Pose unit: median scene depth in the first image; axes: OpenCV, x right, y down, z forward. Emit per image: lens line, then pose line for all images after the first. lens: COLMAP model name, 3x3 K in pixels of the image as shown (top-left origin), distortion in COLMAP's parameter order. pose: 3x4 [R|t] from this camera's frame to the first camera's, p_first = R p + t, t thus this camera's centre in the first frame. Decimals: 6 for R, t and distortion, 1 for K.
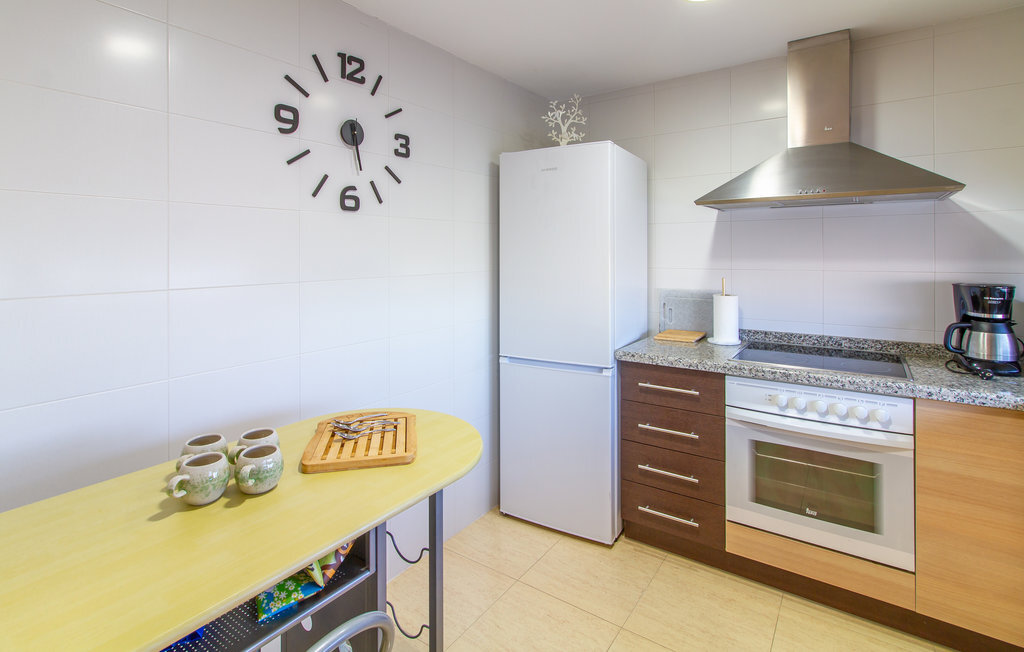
lens RADIAL K [[486.3, 0, 512.3], [0, 486.3, 269.5], [0, 0, 1]] dist [0.002360, 0.000572]
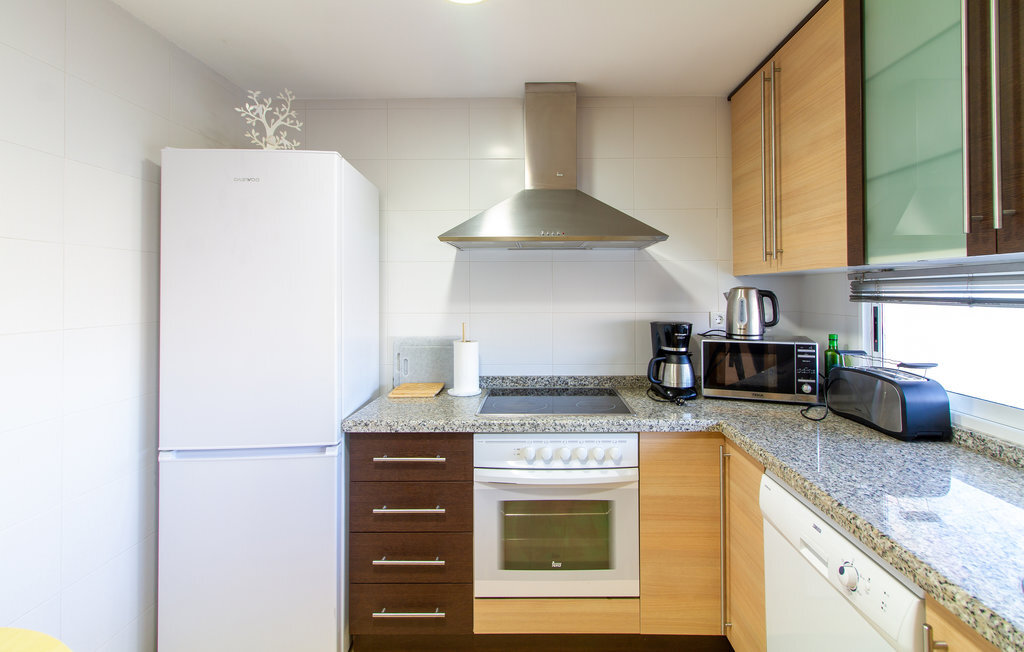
lens RADIAL K [[486.2, 0, 525.1], [0, 486.2, 285.9], [0, 0, 1]] dist [0.002138, 0.000282]
pose [[0.826461, 0.009210, 0.562918, 0.012994], [0.018548, 0.998878, -0.043574, -0.010953], [-0.562688, 0.046453, 0.825363, 0.191532]]
